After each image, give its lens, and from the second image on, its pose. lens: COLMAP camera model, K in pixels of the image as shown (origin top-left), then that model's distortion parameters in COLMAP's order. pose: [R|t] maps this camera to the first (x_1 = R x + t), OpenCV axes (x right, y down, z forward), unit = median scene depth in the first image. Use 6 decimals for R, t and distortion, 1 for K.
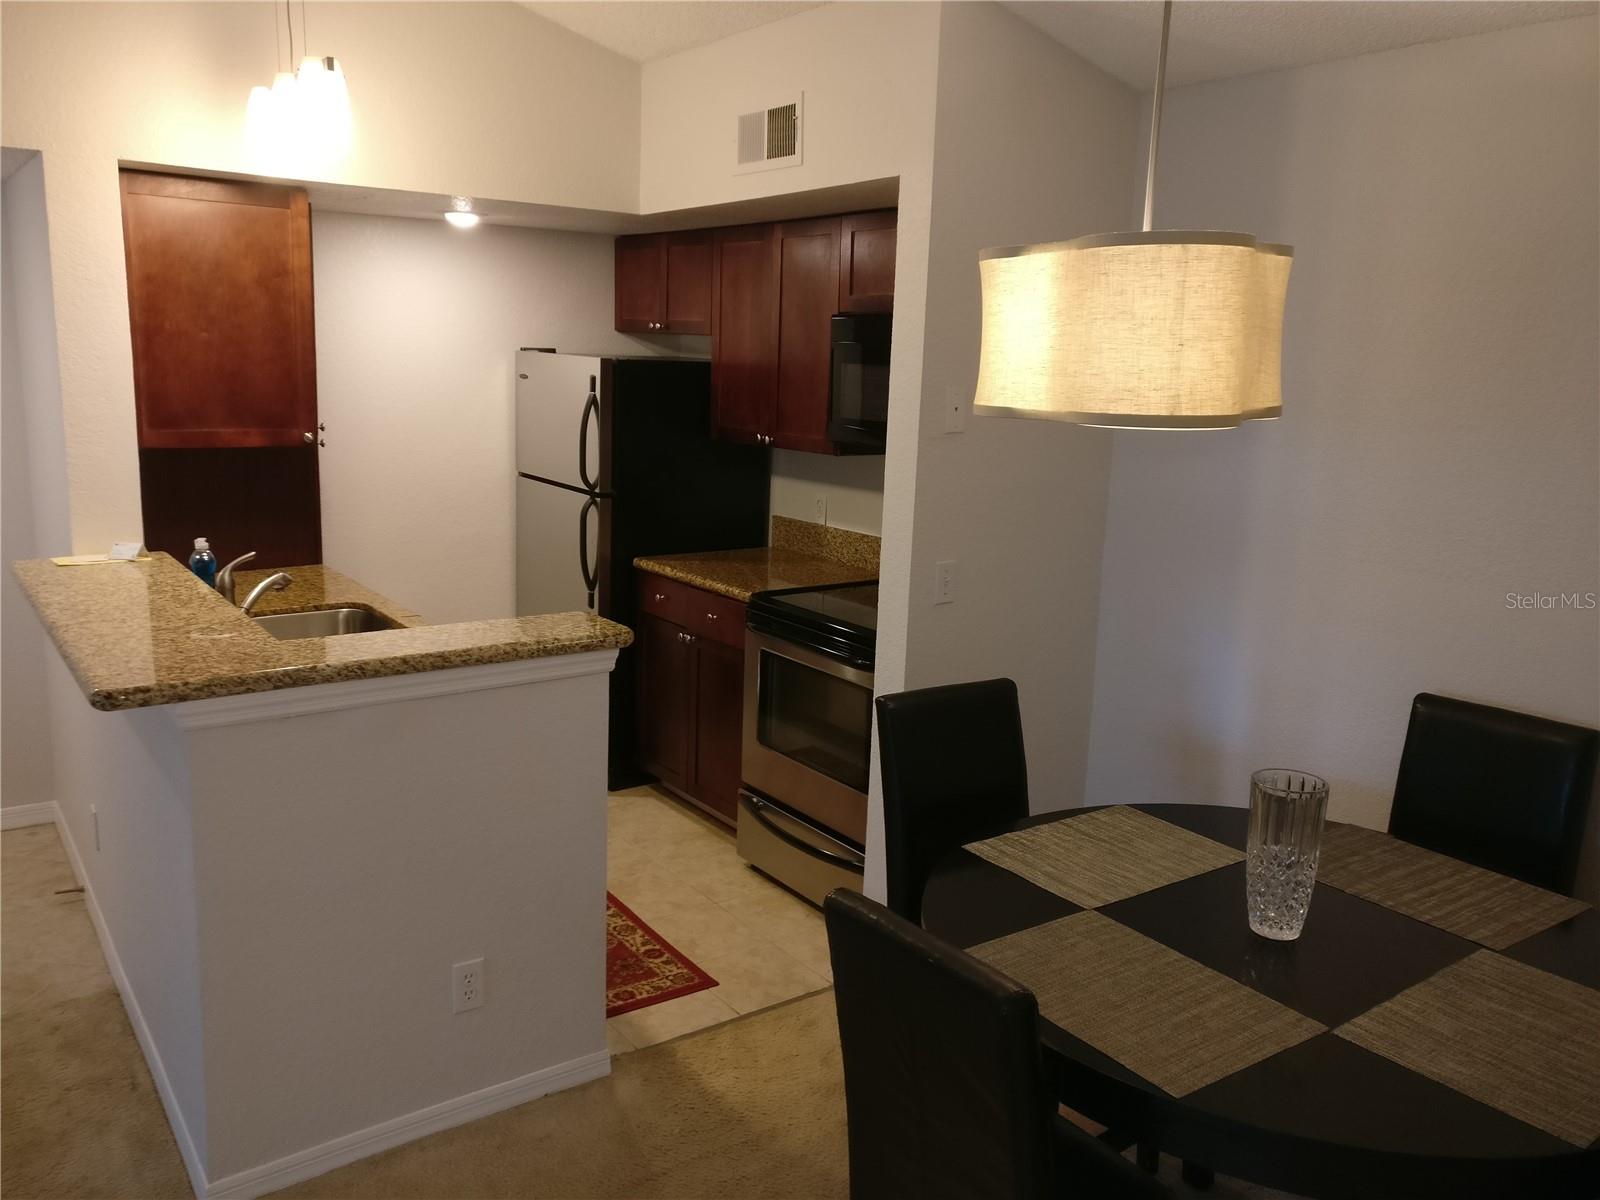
lens RADIAL K [[1286.7, 0, 800.0], [0, 1286.7, 600.0], [0, 0, 1]] dist [0.006677, -0.001158]
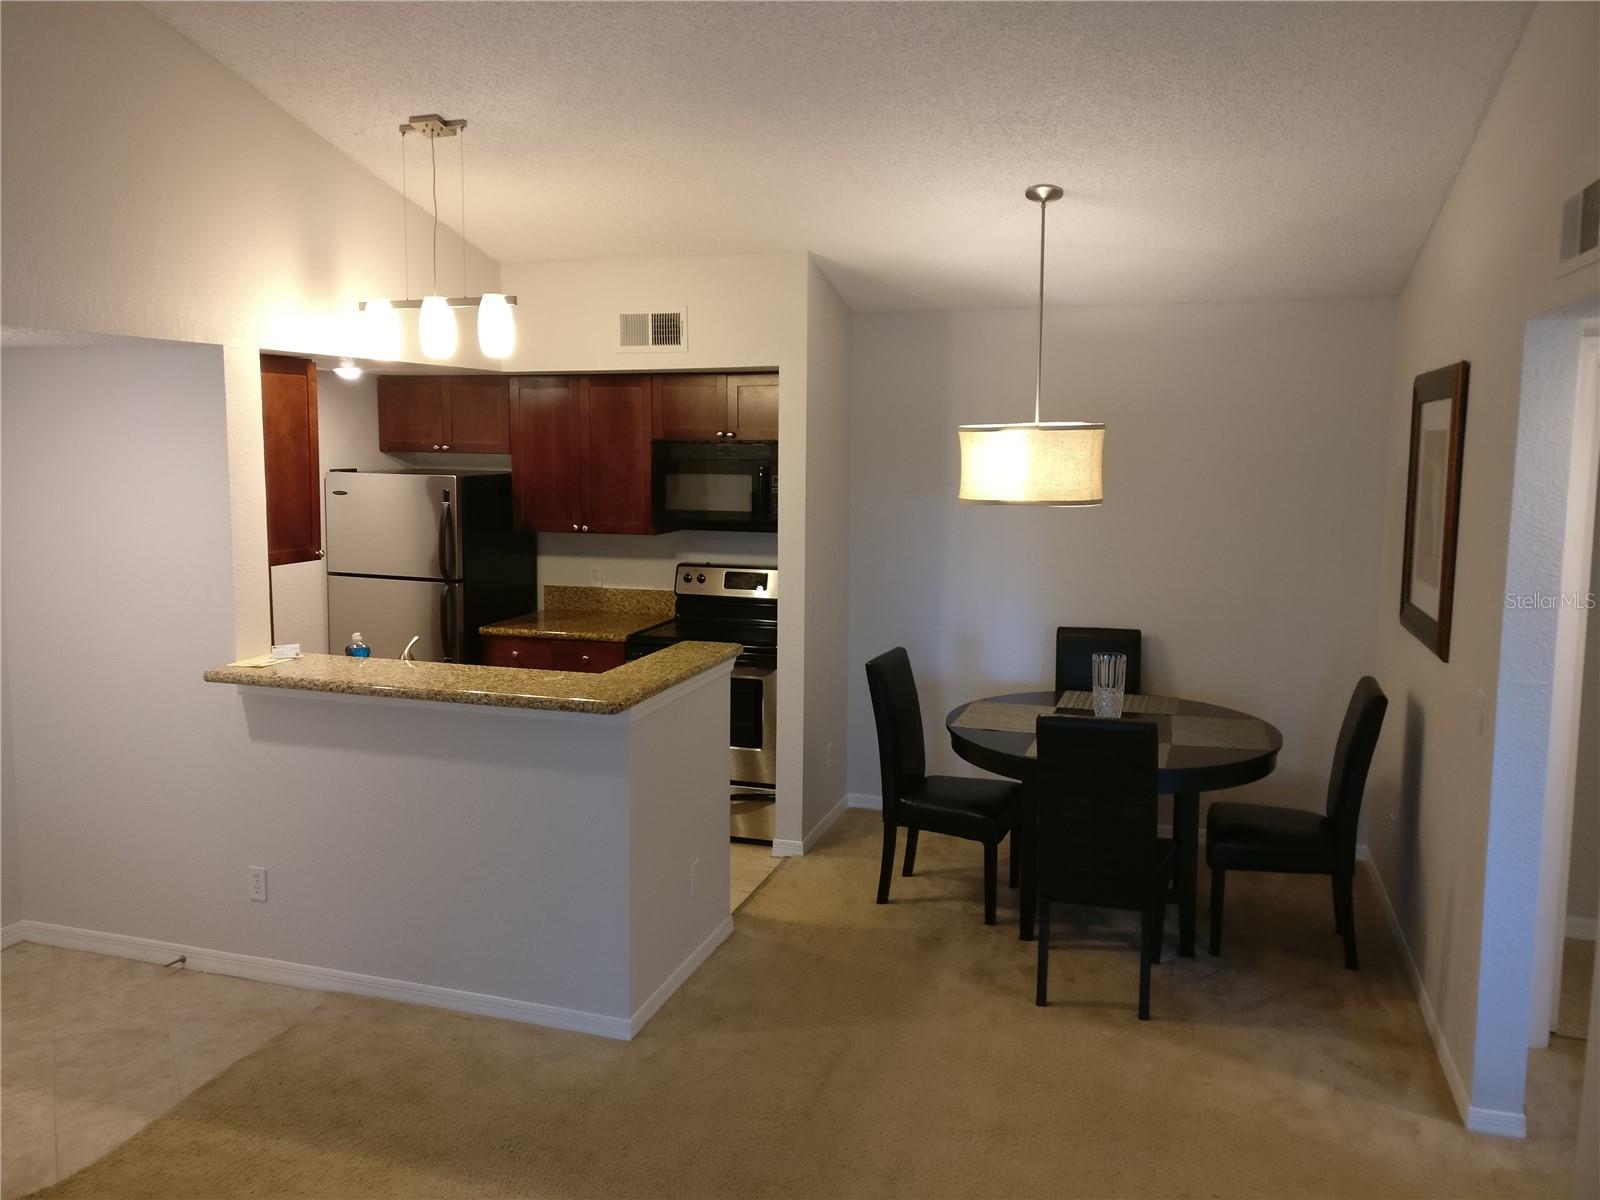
lens RADIAL K [[1286.7, 0, 800.0], [0, 1286.7, 600.0], [0, 0, 1]] dist [0.006677, -0.001158]
pose [[0.796991, -0.108444, 0.594176, -0.680258], [0.137369, 0.990514, -0.003479, -0.011659], [-0.588163, 0.084394, 0.804327, -0.248509]]
